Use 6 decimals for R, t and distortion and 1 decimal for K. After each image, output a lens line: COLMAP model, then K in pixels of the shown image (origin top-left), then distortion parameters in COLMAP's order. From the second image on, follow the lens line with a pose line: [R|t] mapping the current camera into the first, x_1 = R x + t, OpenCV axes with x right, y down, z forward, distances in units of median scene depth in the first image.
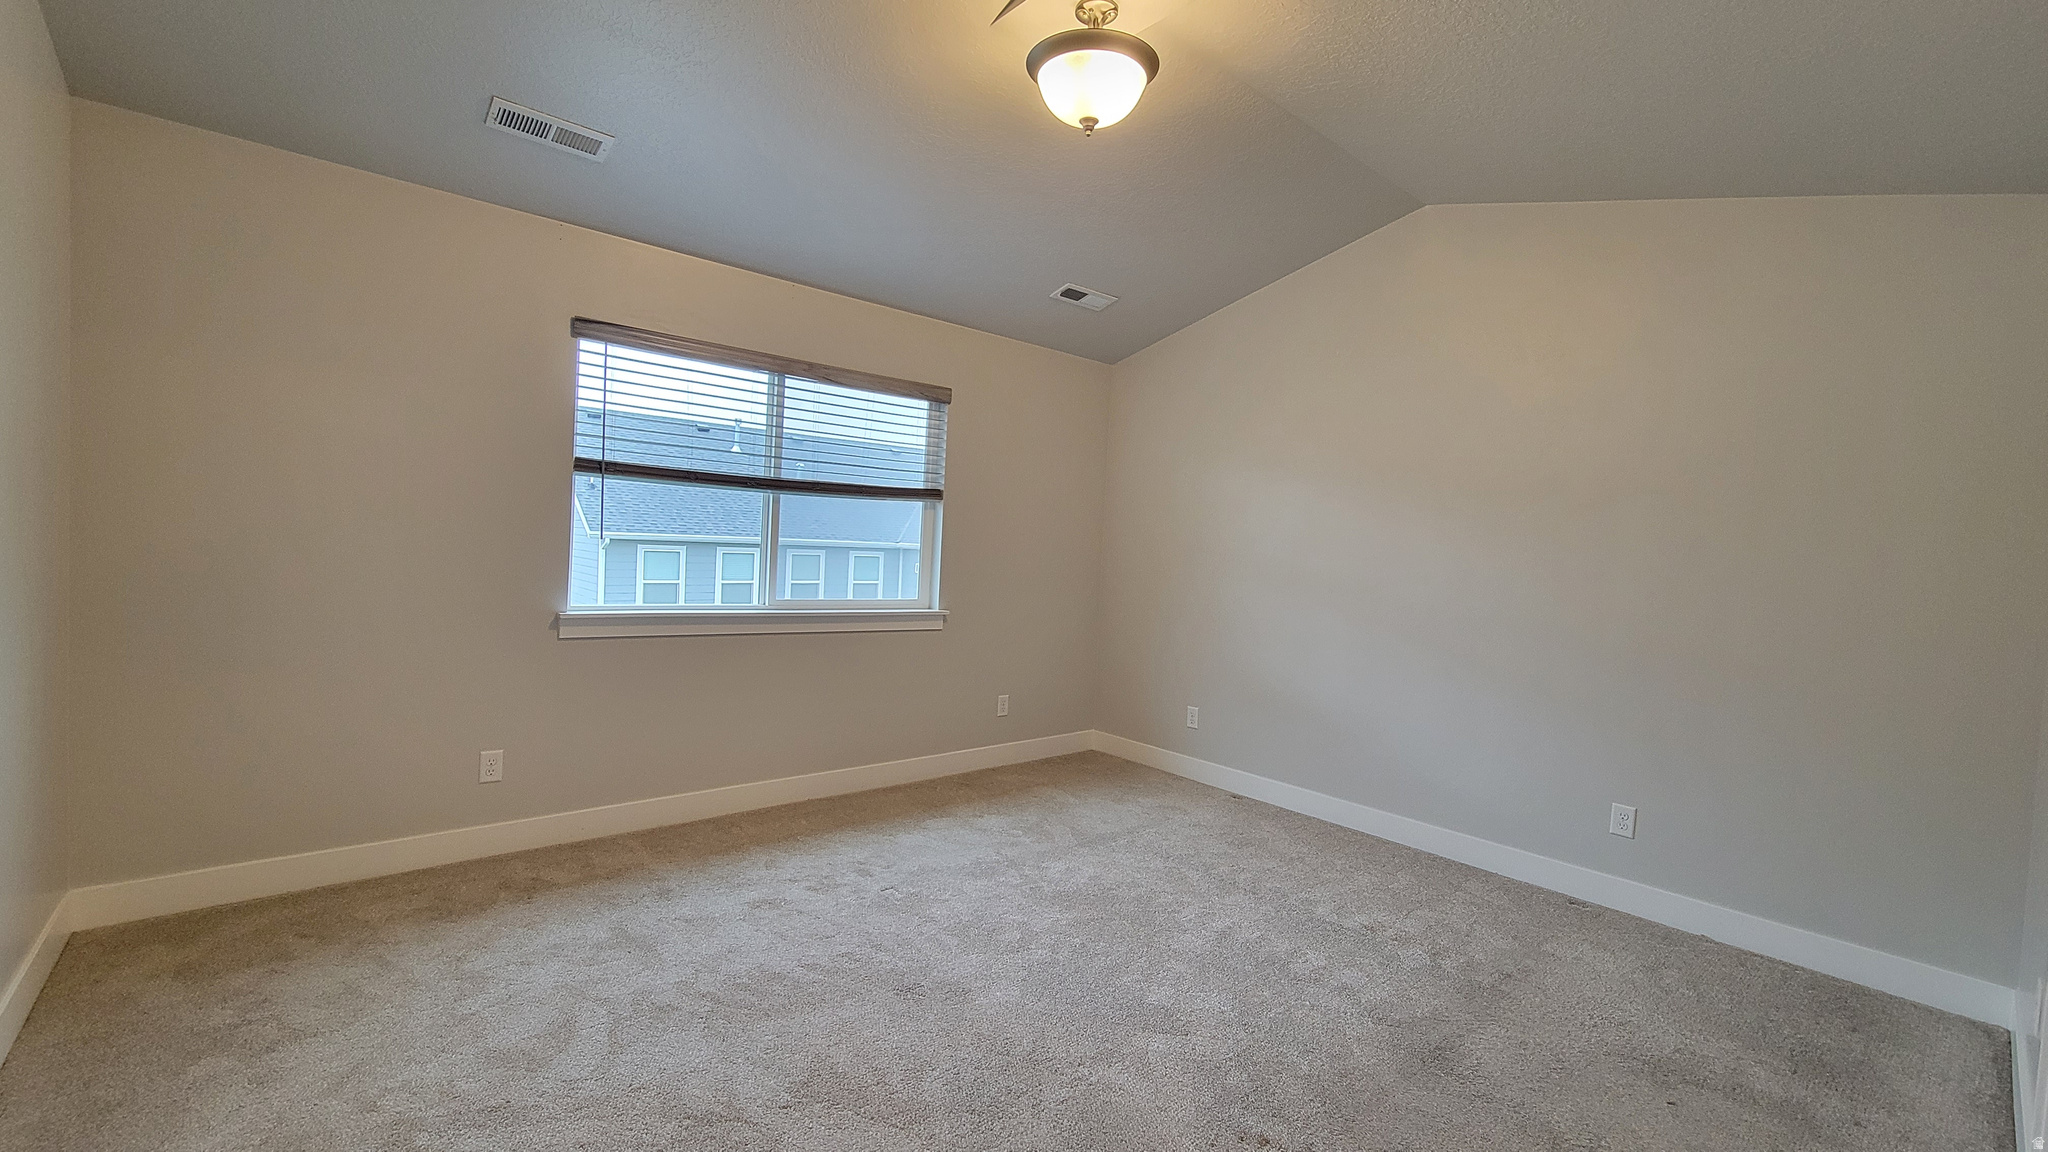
lens RADIAL K [[831.7, 0, 1006.6], [0, 831.7, 575.9], [0, 0, 1]] dist [0.002172, -0.001941]
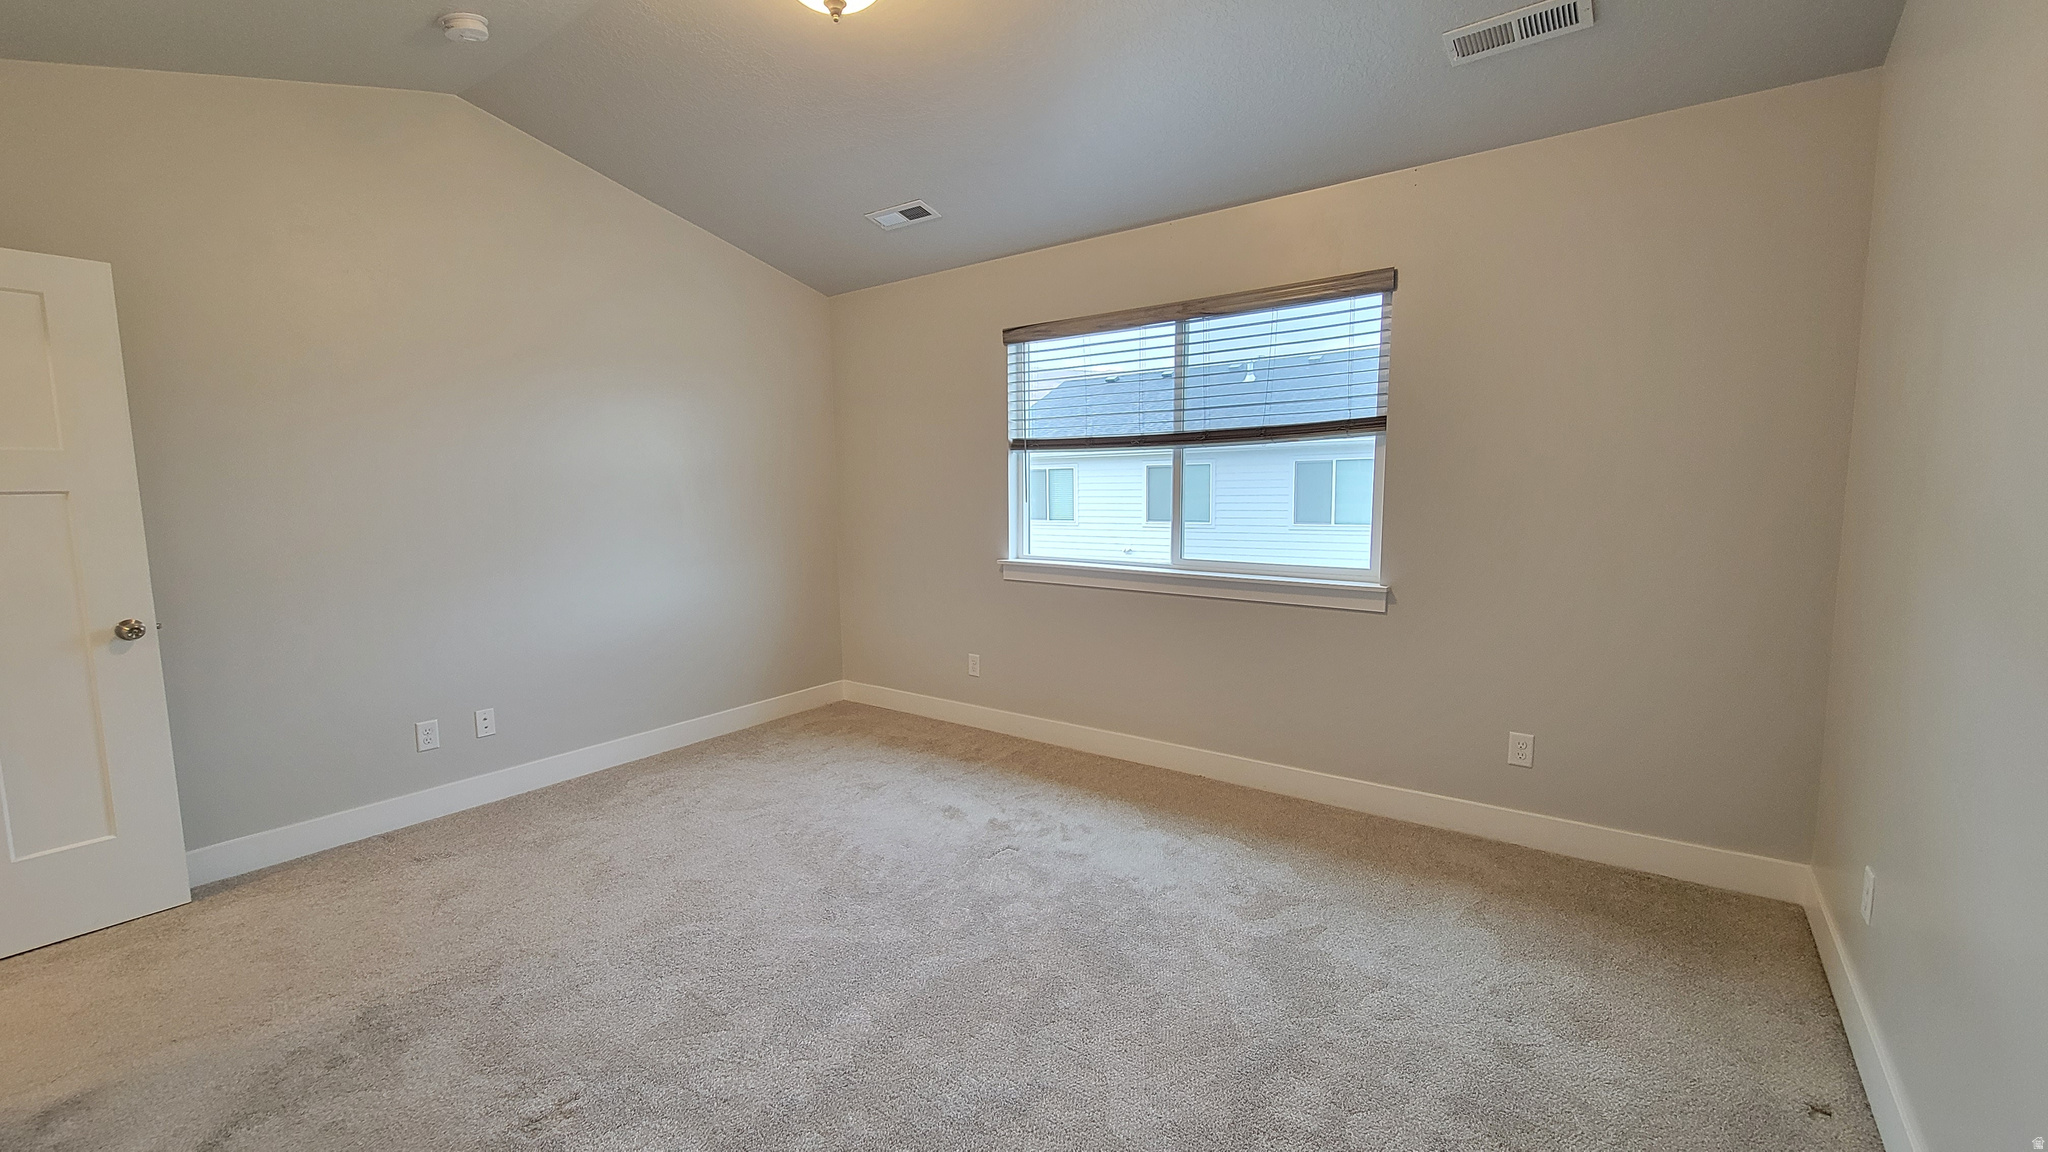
lens RADIAL K [[831.7, 0, 1018.0], [0, 831.7, 571.3], [0, 0, 1]] dist [0.002172, -0.001941]
pose [[0.216441, 0.051373, -0.974943, 0.697471], [-0.014821, 0.998672, 0.049333, -0.001938], [0.976183, 0.003772, 0.216915, 0.683686]]
